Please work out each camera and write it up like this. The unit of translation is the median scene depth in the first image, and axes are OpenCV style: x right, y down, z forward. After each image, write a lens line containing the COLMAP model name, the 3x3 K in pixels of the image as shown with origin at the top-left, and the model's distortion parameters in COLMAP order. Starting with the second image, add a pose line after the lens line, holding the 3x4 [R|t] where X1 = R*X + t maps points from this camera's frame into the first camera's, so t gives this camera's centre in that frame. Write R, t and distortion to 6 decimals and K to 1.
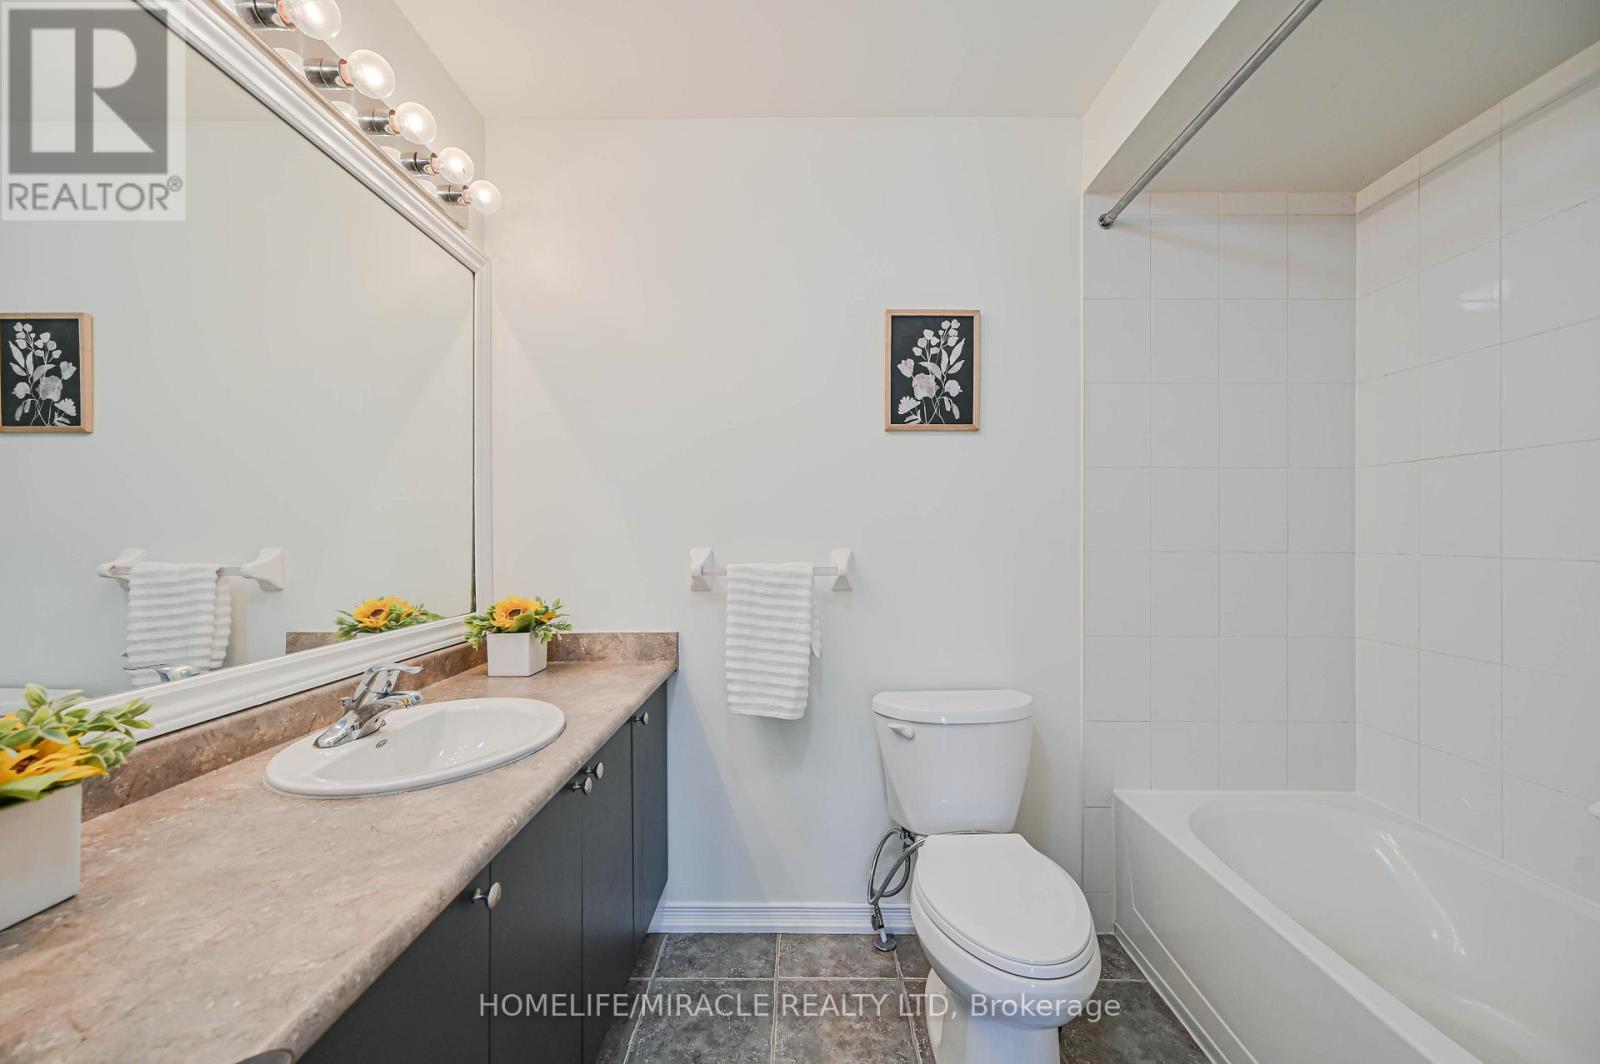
lens RADIAL K [[624.5, 0, 805.0], [0, 624.5, 535.9], [0, 0, 1]] dist [-0.003116, -0.000138]
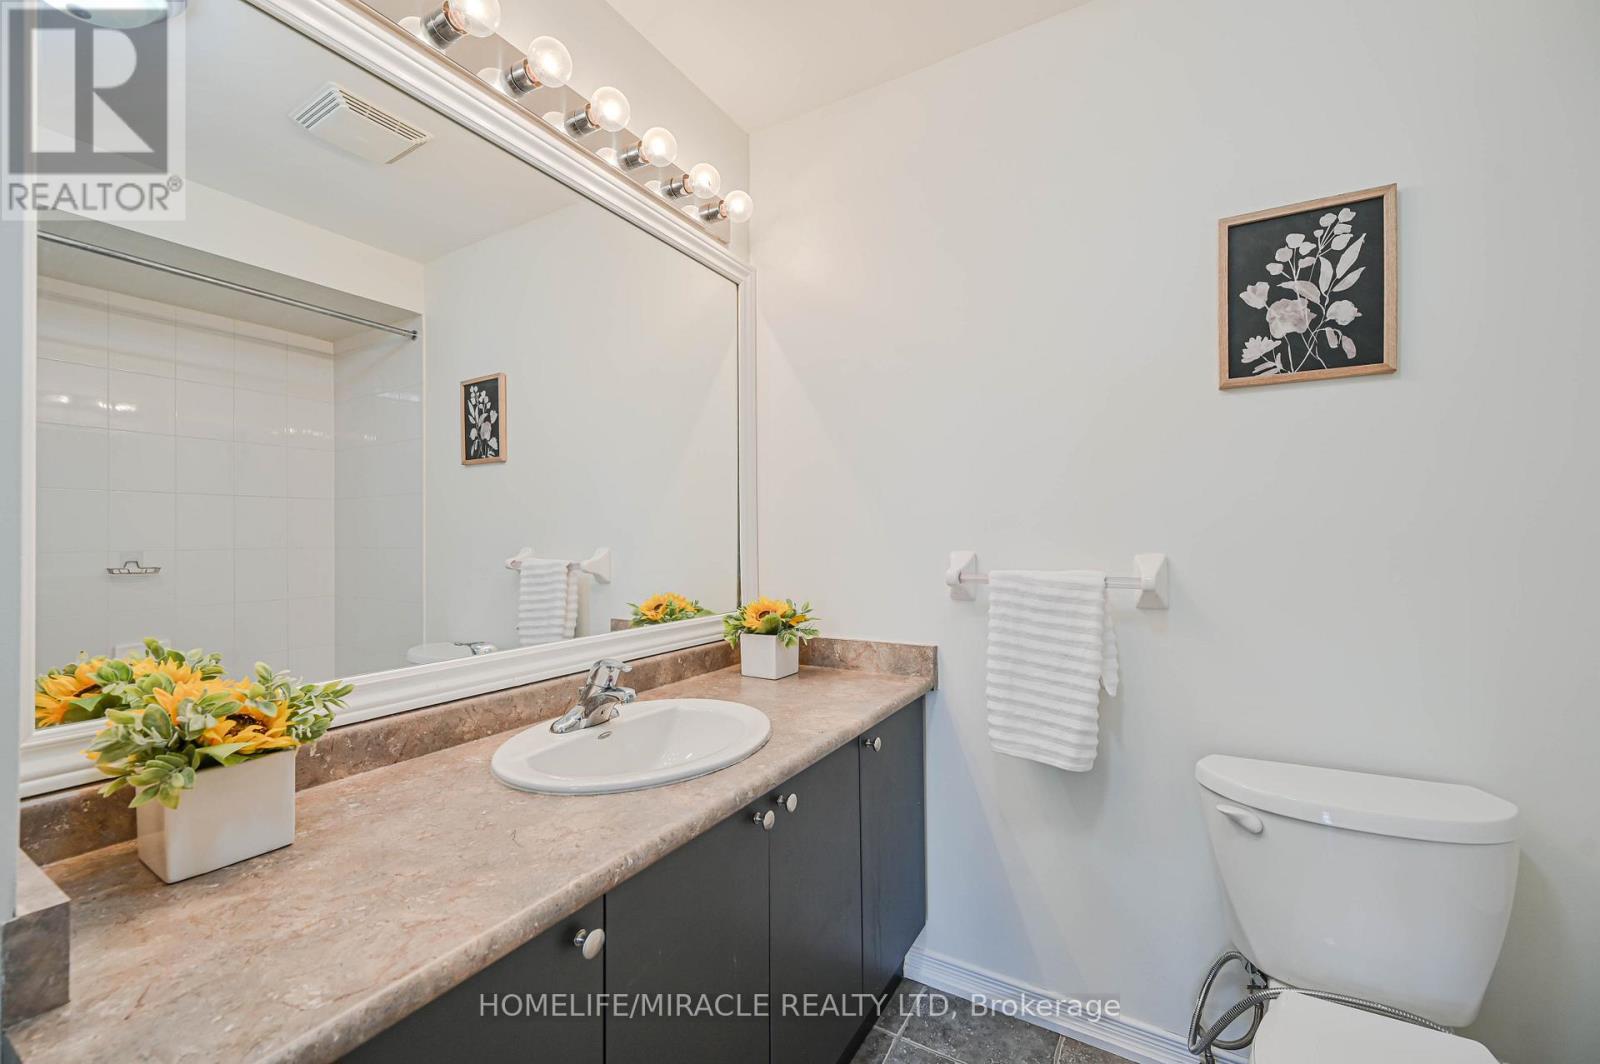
lens RADIAL K [[624.5, 0, 797.5], [0, 624.5, 533.5], [0, 0, 1]] dist [-0.003116, -0.000138]
pose [[0.861239, -0.004915, -0.508176, 0.084537], [0.002273, 0.999980, -0.005819, 0.000015], [0.508195, 0.003856, 0.861233, 0.159217]]
